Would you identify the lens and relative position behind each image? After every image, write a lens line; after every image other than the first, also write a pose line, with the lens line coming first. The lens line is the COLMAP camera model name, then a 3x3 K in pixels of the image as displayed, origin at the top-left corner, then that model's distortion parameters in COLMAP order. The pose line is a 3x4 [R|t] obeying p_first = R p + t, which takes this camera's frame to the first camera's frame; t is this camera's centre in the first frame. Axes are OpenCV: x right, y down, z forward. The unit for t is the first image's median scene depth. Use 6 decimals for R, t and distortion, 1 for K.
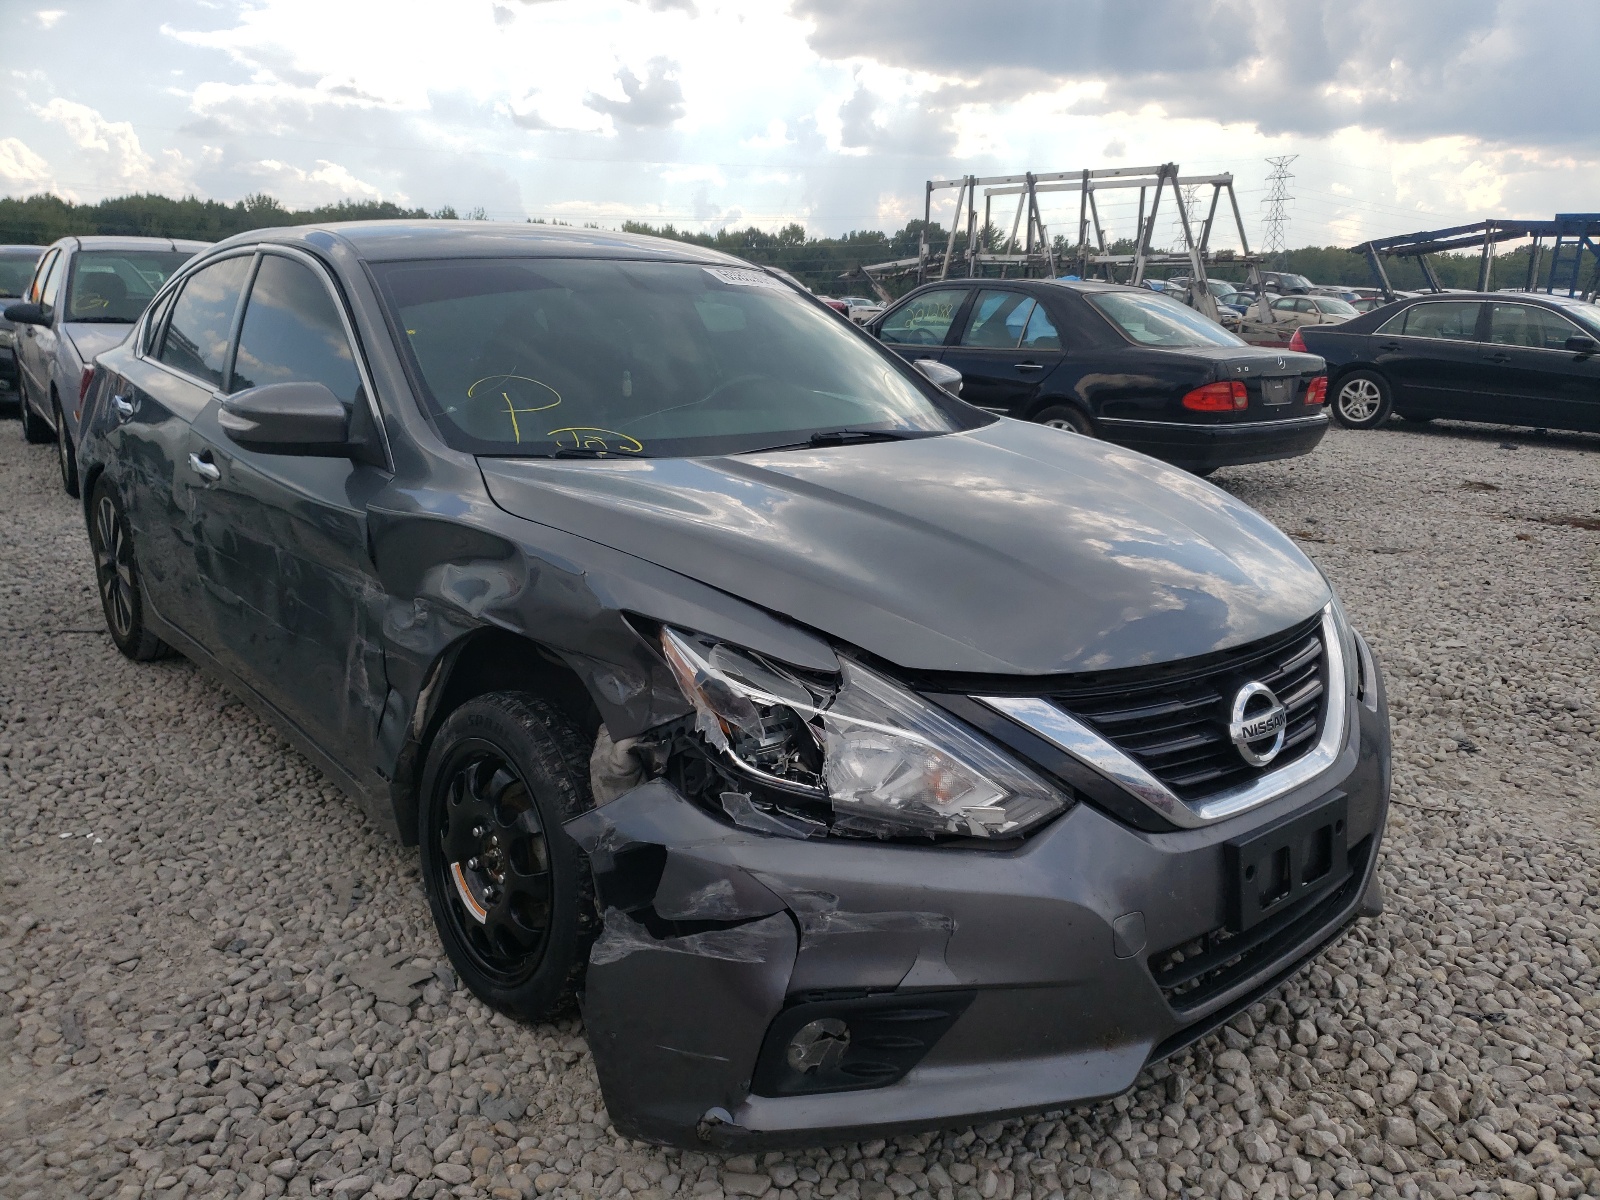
lens RADIAL K [[1218.0, 0, 800.0], [0, 1218.0, 600.0], [0, 0, 1]] dist [0.015680, 0.006132]
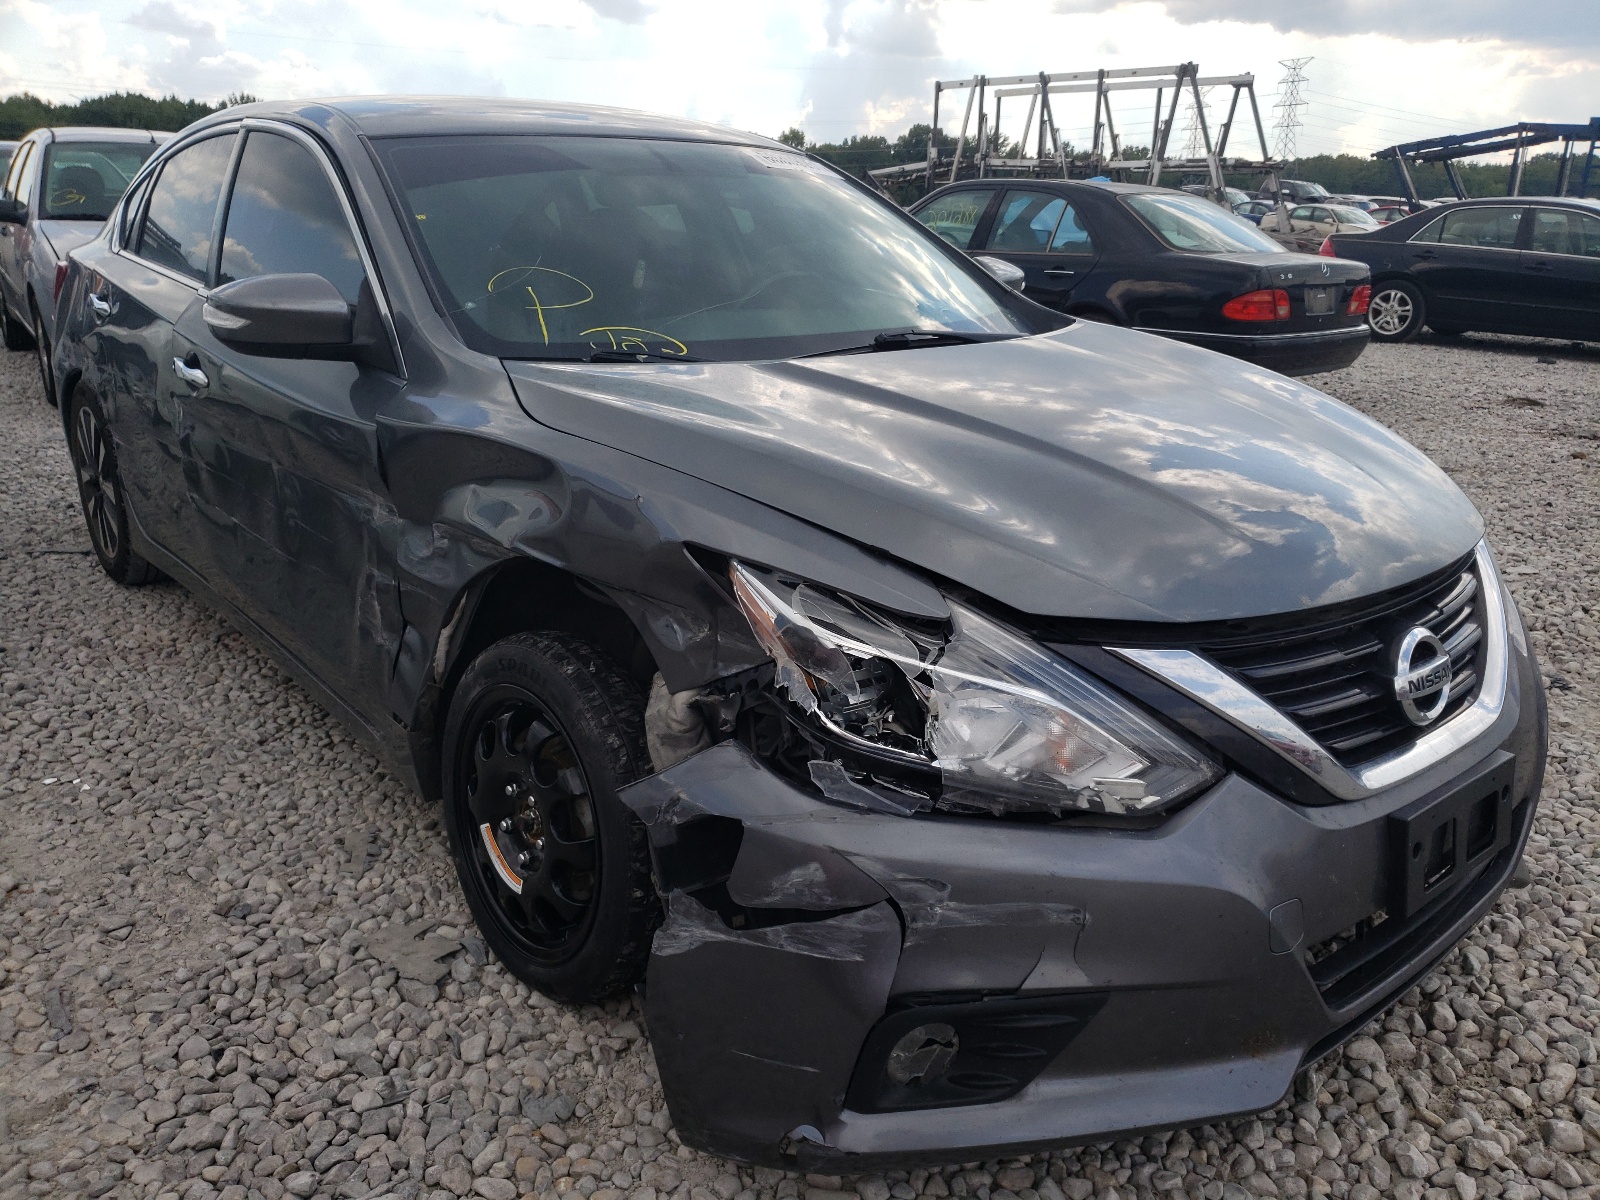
lens RADIAL K [[1231.1, 0, 800.0], [0, 1231.1, 600.0], [0, 0, 1]] dist [0.020674, -0.000608]
pose [[0.999990, 0.004046, -0.001922, -0.052173], [-0.003908, 0.997733, 0.067184, -0.007586], [0.002189, -0.067175, 0.997739, 0.116811]]
